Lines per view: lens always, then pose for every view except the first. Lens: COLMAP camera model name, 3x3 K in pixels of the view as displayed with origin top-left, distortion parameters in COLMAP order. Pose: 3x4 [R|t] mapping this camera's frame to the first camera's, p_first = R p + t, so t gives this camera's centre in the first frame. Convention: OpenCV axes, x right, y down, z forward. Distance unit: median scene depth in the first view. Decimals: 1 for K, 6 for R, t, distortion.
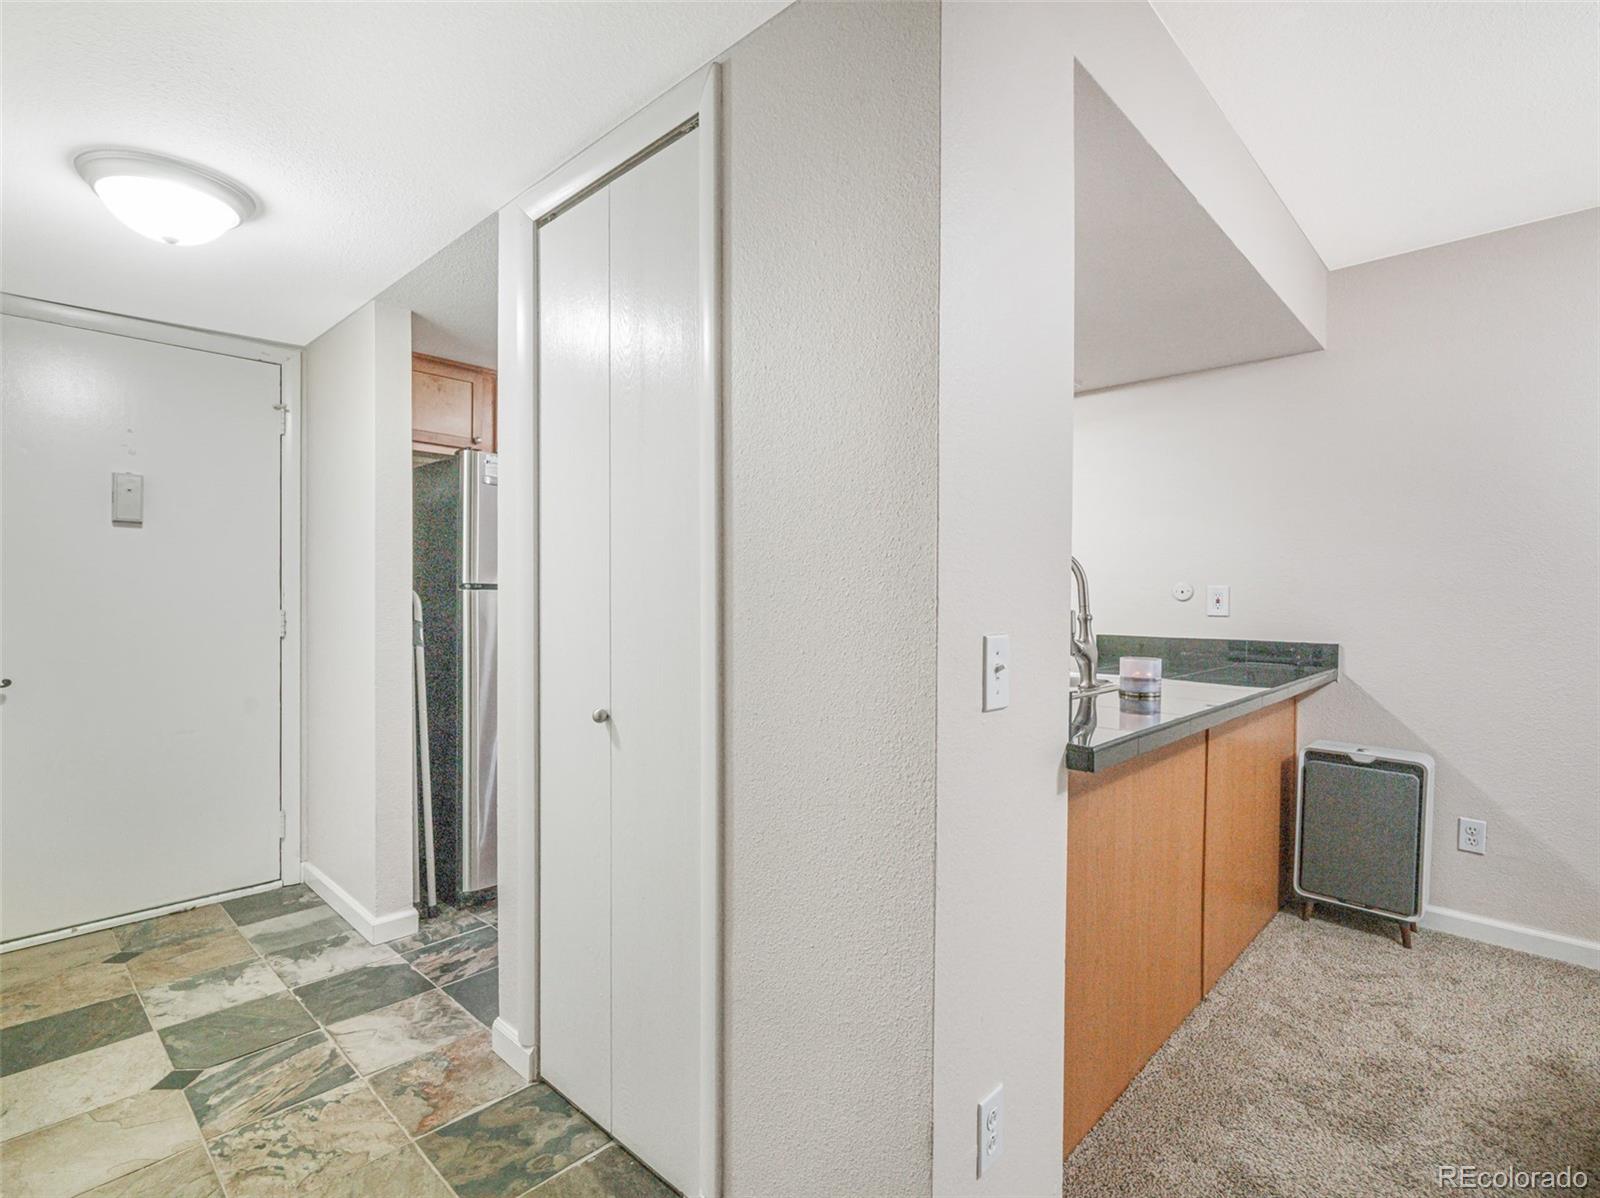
lens RADIAL K [[785.7, 0, 794.8], [0, 785.7, 602.4], [0, 0, 1]] dist [0.000445, -0.000008]
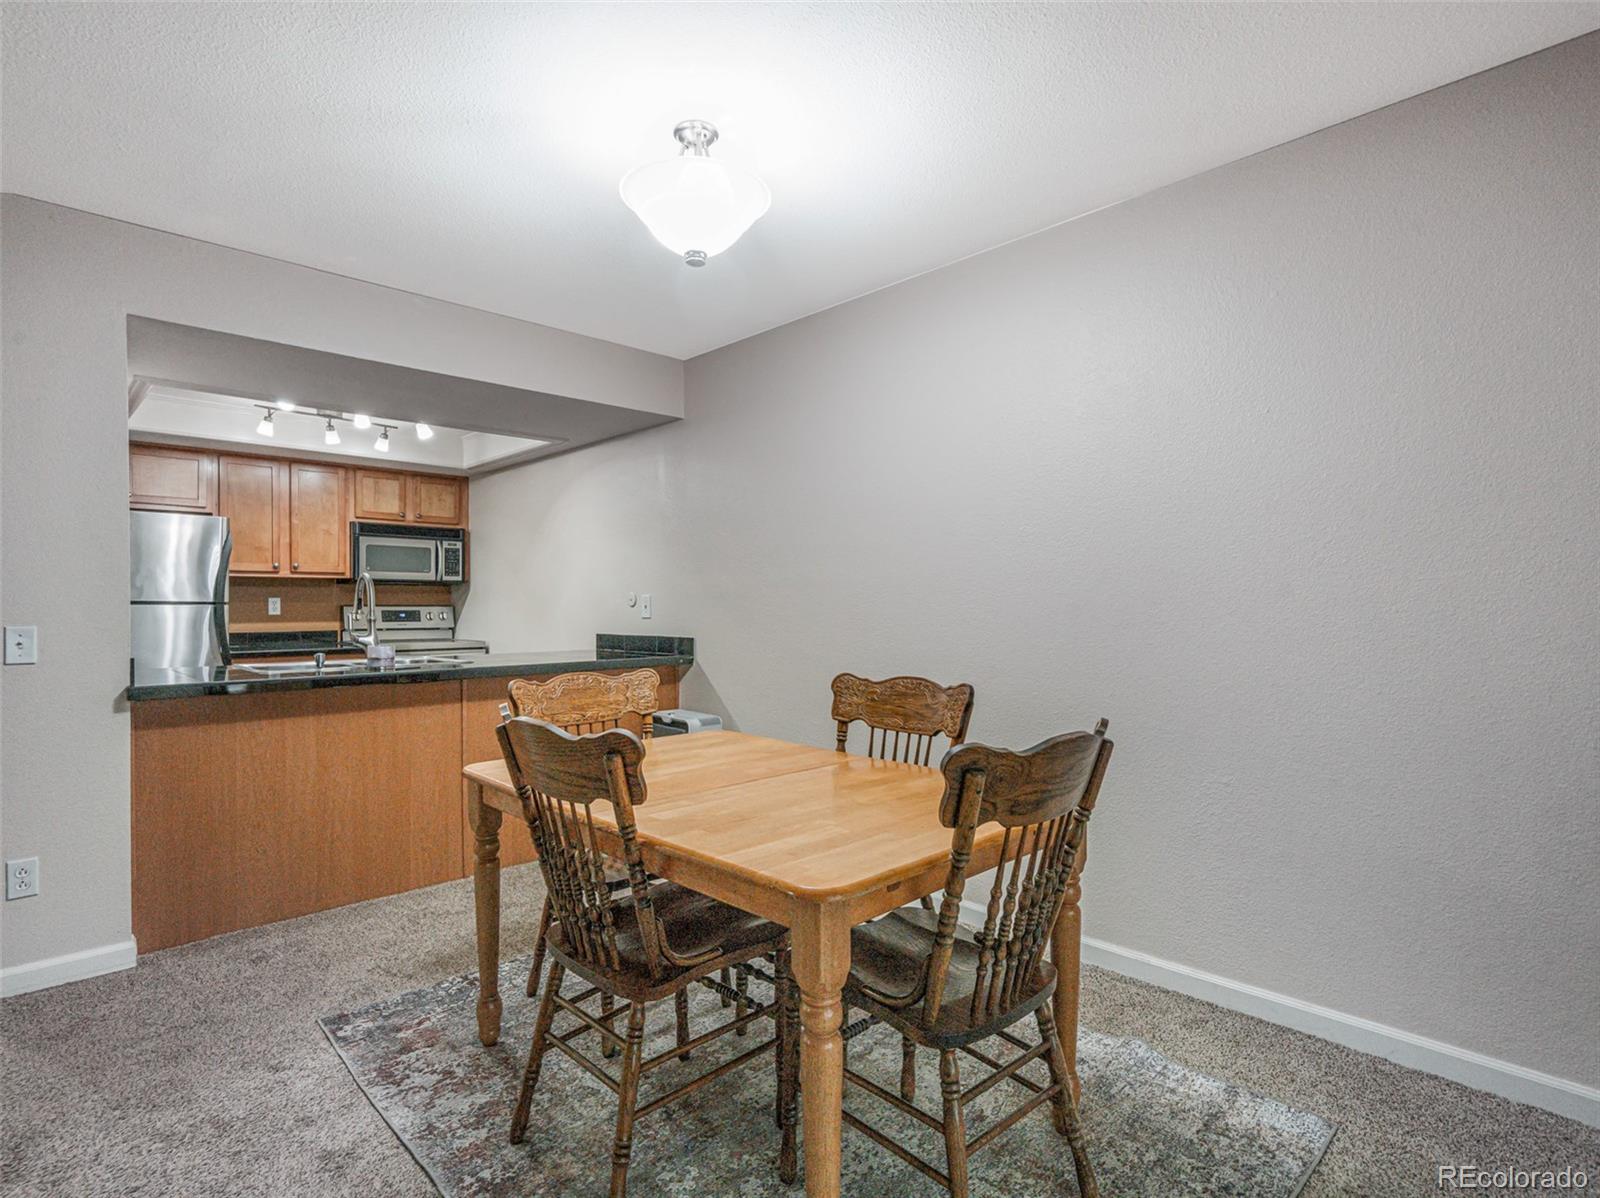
lens RADIAL K [[824.4, 0, 795.7], [0, 824.4, 603.2], [0, 0, 1]] dist [-0.001684, 0.000035]
pose [[0.999176, -0.012039, -0.038758, 0.977946], [0.011669, 0.999884, -0.009766, 0.010643], [0.038871, 0.009306, 0.999201, -0.425507]]
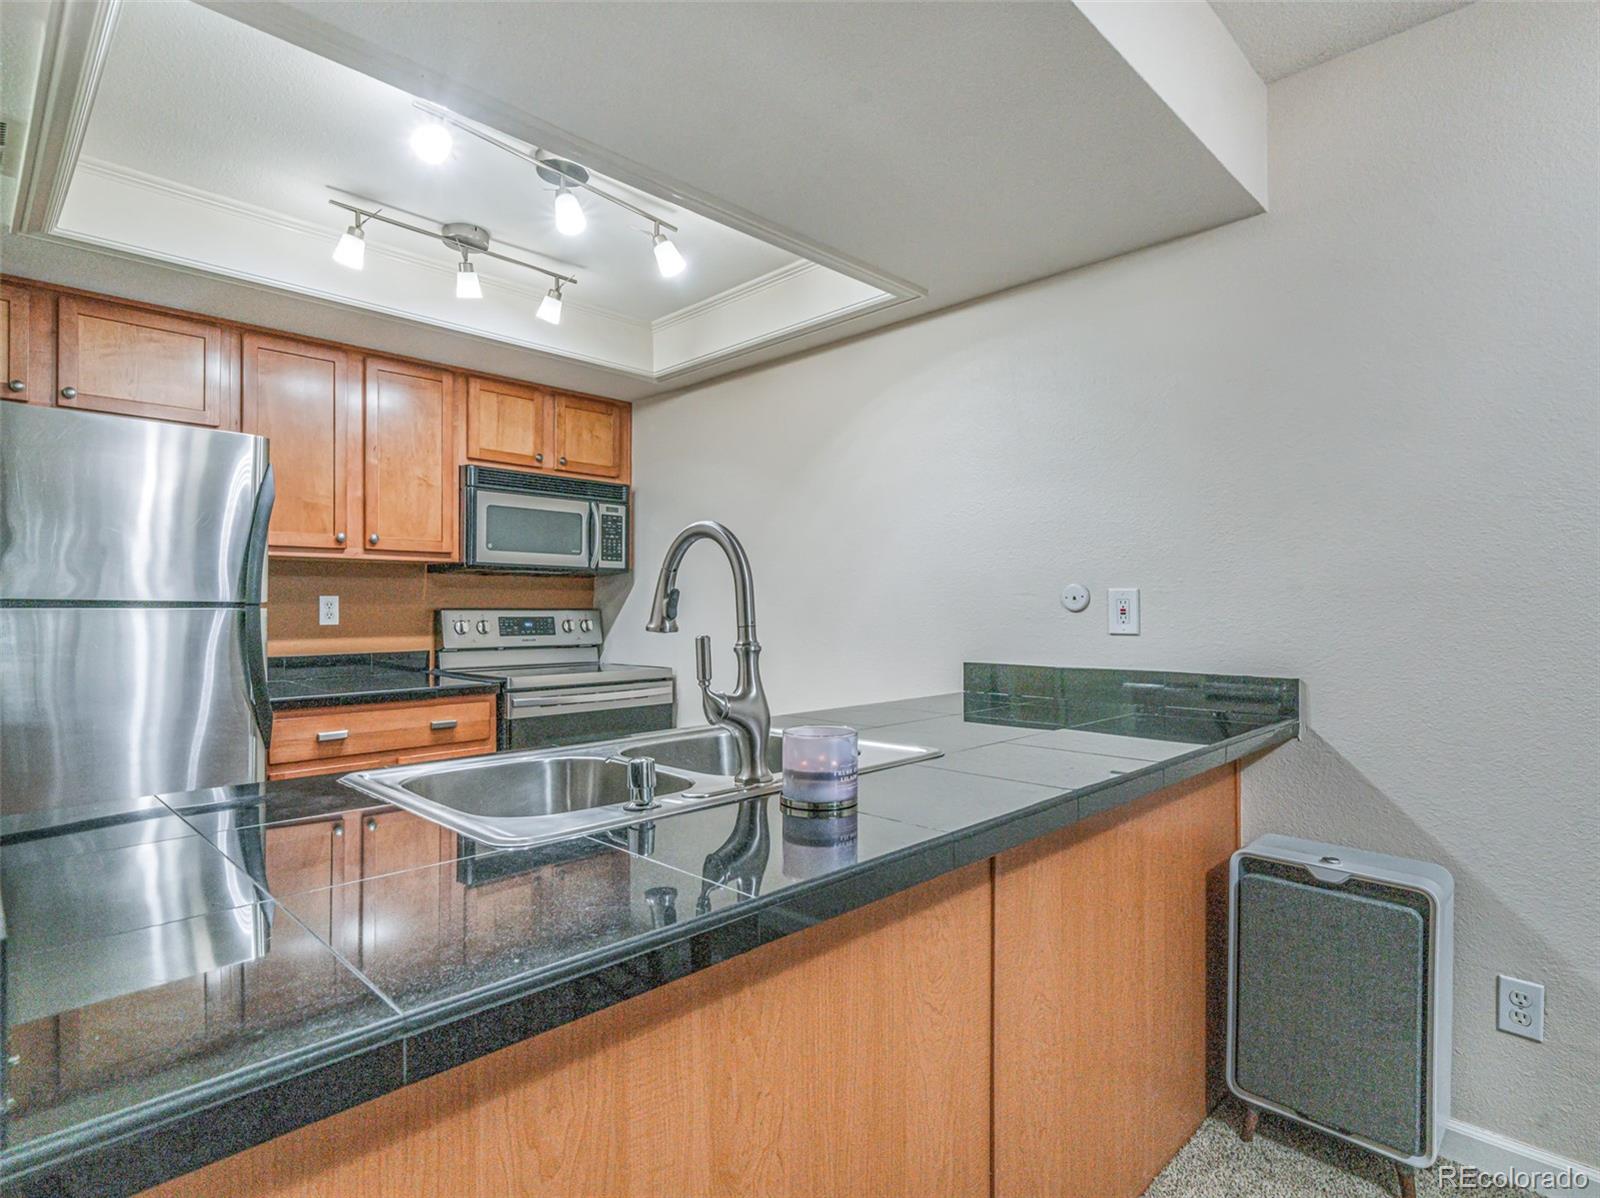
lens RADIAL K [[843.1, 0, 794.3], [0, 843.1, 597.5], [0, 0, 1]] dist [0.000053, 0.000784]
pose [[0.999692, -0.011919, -0.021747, 0.326229], [0.011484, 0.999733, -0.020028, -0.002687], [0.021980, 0.019772, 0.999563, 0.341257]]
